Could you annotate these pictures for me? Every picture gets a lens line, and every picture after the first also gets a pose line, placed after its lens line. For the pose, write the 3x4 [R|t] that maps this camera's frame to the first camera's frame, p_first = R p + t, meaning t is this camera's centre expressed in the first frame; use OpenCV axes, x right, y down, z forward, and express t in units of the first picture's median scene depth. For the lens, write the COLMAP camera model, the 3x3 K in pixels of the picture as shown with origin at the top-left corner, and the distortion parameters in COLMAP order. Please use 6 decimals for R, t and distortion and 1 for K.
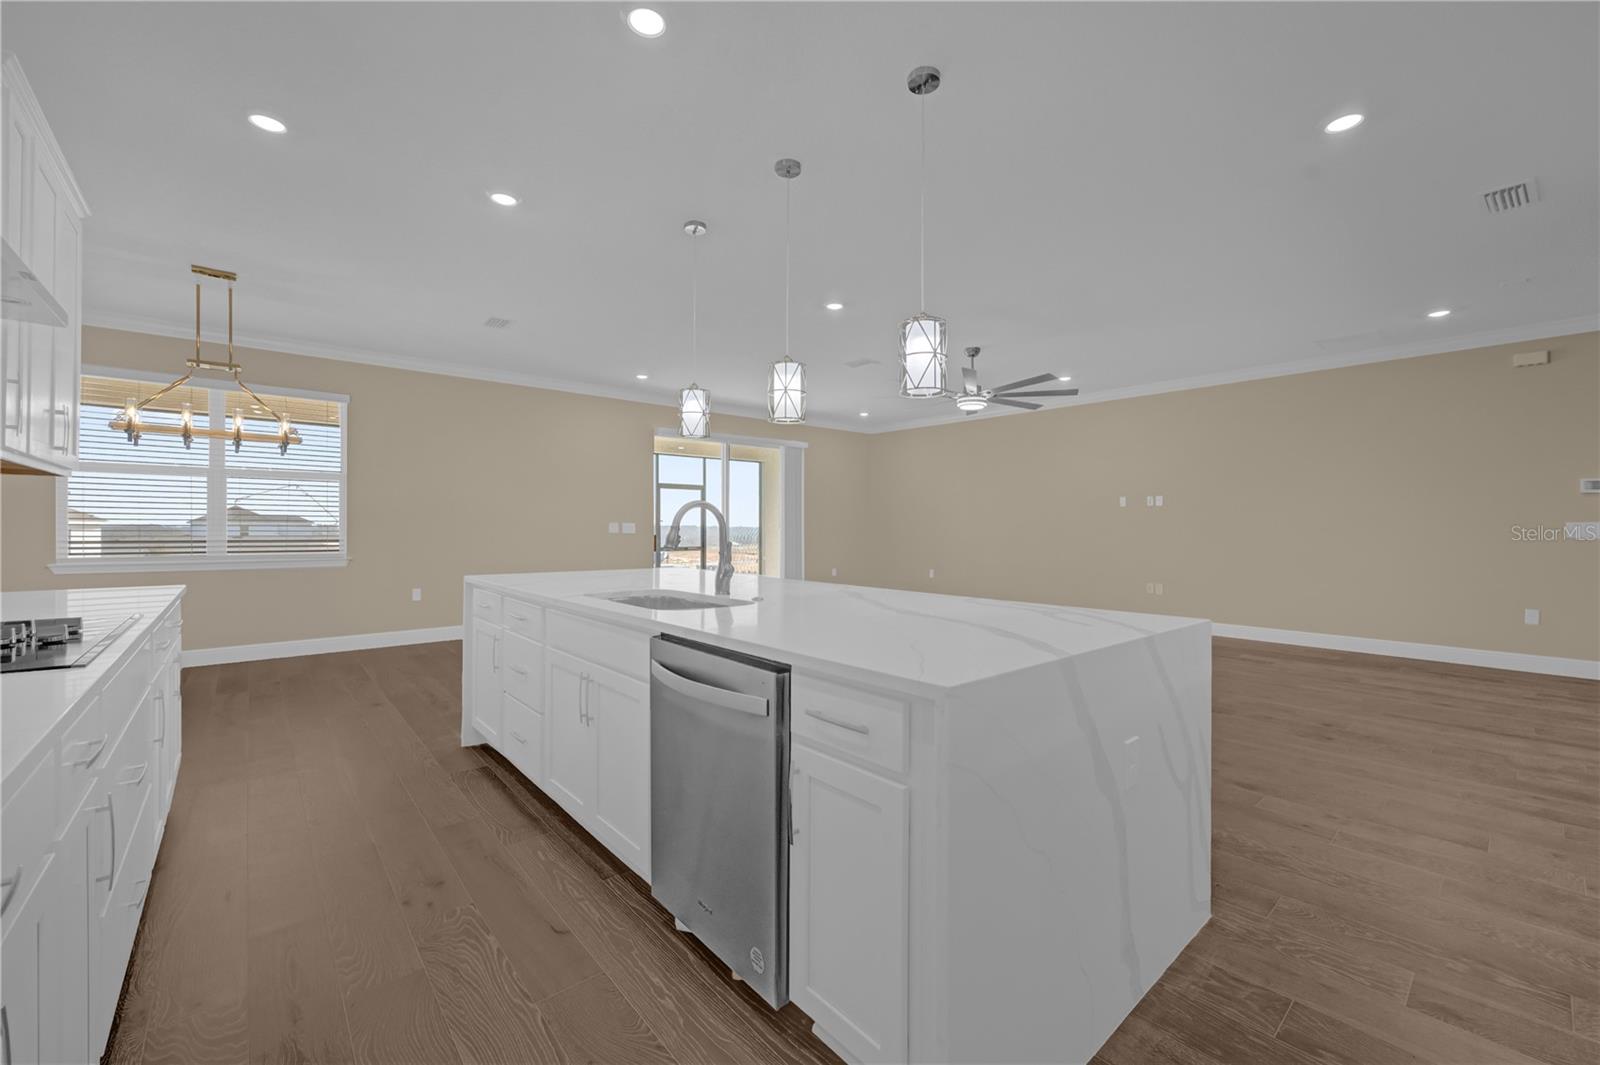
lens RADIAL K [[647.9, 0, 799.7], [0, 647.9, 530.5], [0, 0, 1]] dist [-0.006534, 0.001068]
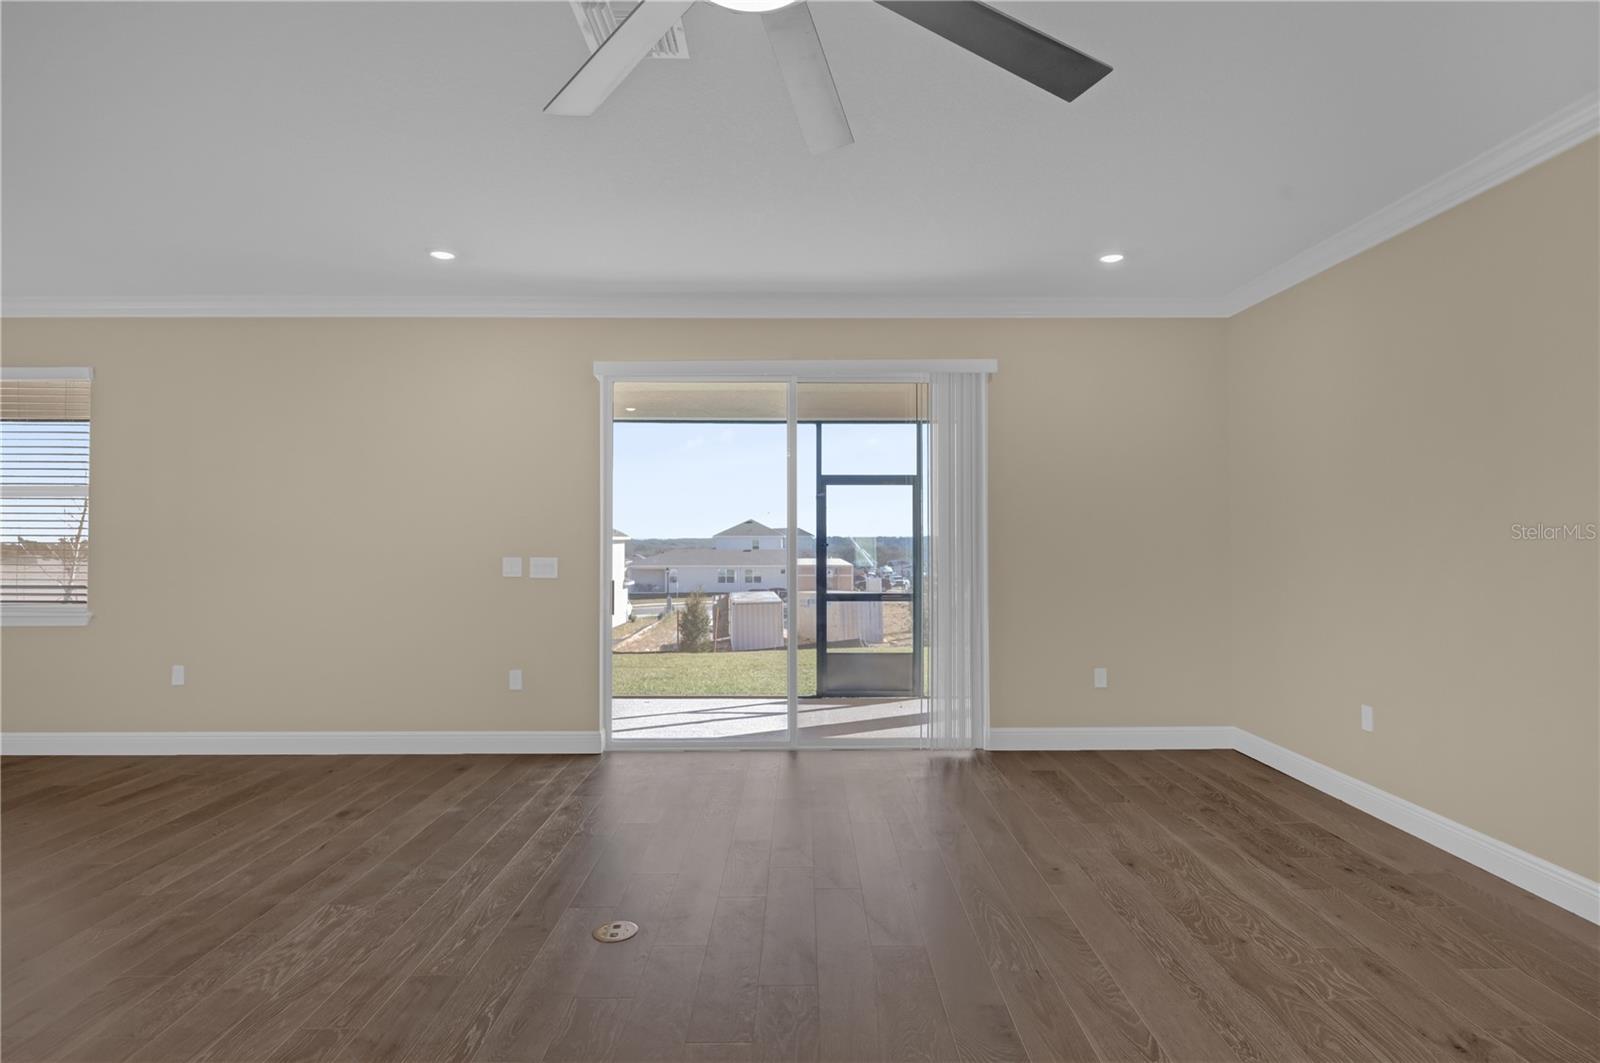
lens RADIAL K [[852.2, 0, 803.7], [0, 852.2, 527.6], [0, 0, 1]] dist [-0.004741, -0.000550]
pose [[0.769508, -0.009685, -0.638563, 0.390702], [-0.001342, 0.999858, -0.016781, -0.029707], [0.638636, 0.013770, 0.769386, 0.760898]]
